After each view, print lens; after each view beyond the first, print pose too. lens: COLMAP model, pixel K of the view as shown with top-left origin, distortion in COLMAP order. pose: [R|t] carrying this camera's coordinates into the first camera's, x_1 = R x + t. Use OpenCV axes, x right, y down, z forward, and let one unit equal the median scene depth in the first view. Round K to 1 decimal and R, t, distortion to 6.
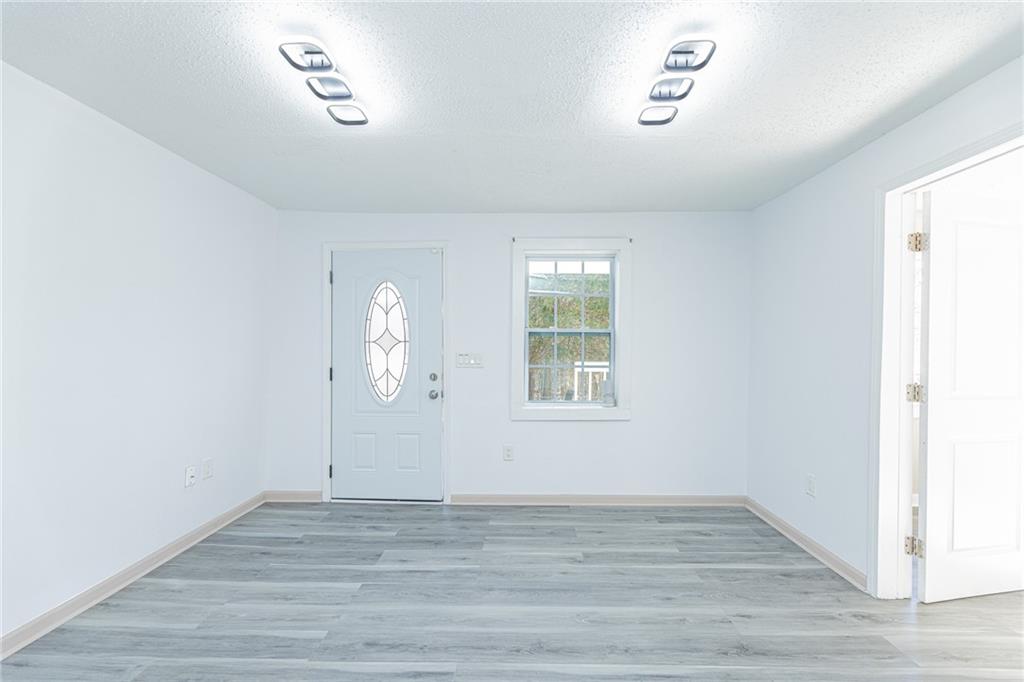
lens RADIAL K [[409.4, 0, 516.4], [0, 409.4, 338.8], [0, 0, 1]] dist [-0.000558, -0.000255]
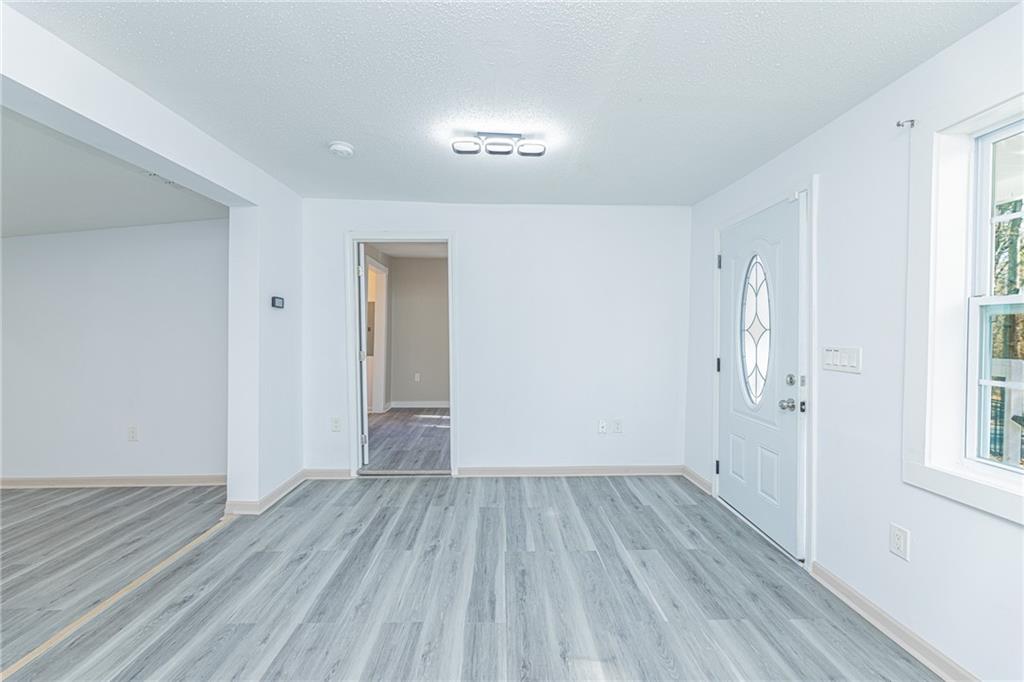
lens RADIAL K [[409.4, 0, 509.8], [0, 409.4, 338.1], [0, 0, 1]] dist [-0.000558, -0.000255]
pose [[0.047414, 0.009451, -0.998831, 0.538958], [0.015124, 0.999834, 0.010178, 0.008861], [0.998761, -0.015589, 0.047263, 0.552307]]
